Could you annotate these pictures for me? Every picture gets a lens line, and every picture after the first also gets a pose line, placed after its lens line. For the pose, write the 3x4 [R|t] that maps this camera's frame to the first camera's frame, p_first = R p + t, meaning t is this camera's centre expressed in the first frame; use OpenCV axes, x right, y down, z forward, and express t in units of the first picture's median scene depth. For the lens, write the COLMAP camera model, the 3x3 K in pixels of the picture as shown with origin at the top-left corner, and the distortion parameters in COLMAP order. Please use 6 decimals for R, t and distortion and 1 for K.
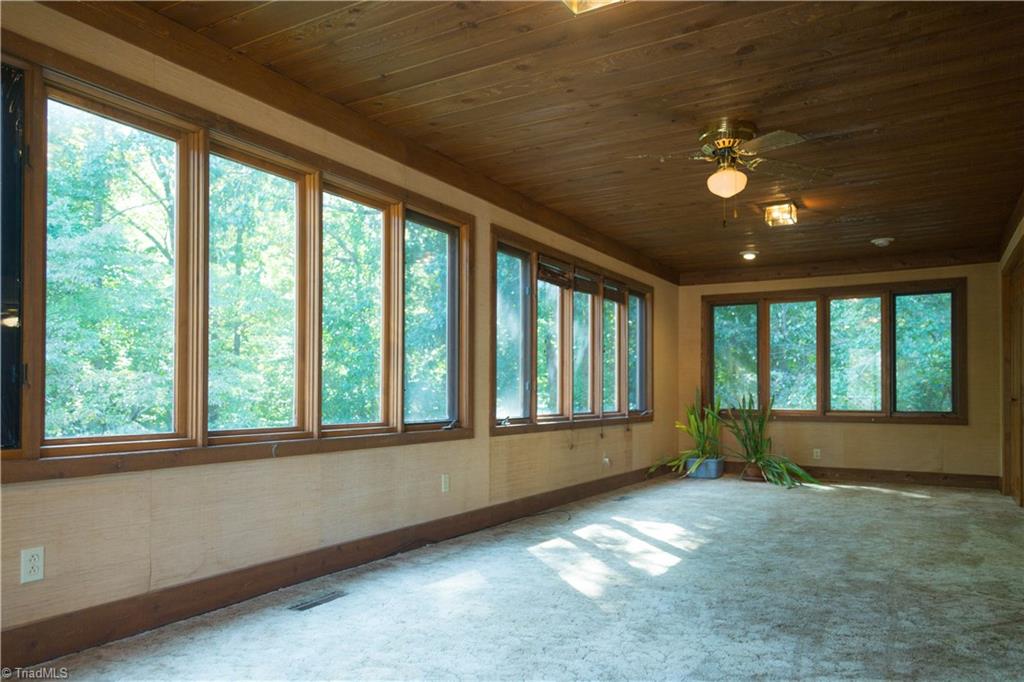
lens RADIAL K [[698.4, 0, 513.5], [0, 698.4, 396.6], [0, 0, 1]] dist [0.002156, 0.003403]
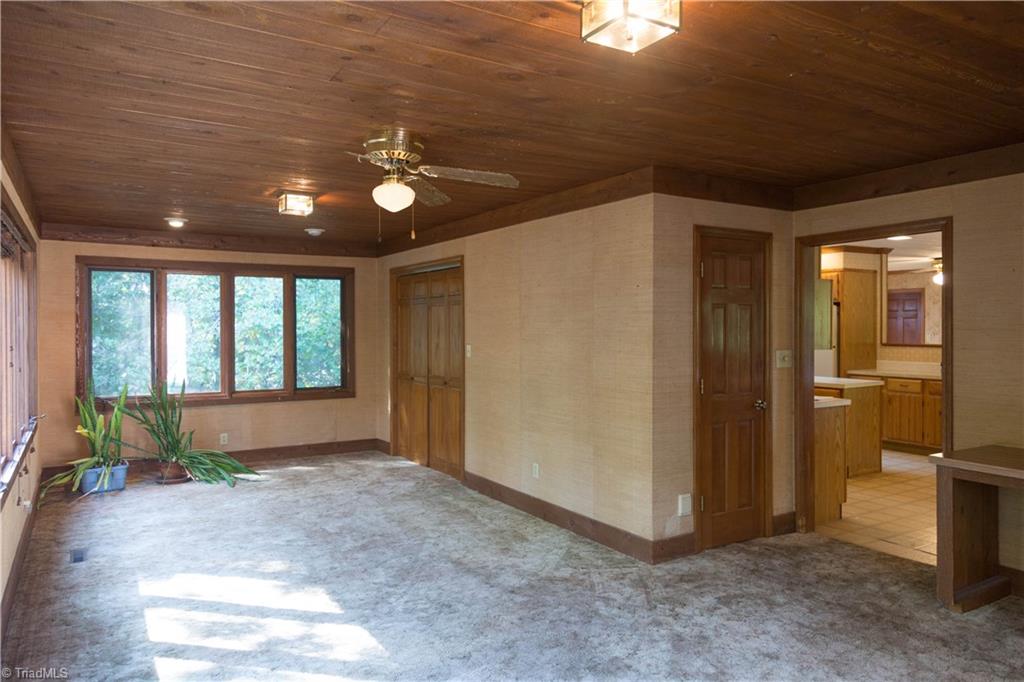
lens RADIAL K [[693.7, 0, 512.0], [0, 693.7, 341.0], [0, 0, 1]] dist [0.022713, -0.000644]
pose [[0.468021, -0.022760, 0.883424, -0.412545], [0.006548, 0.999730, 0.022288, -0.133600], [-0.883693, -0.004647, 0.468043, 0.429012]]
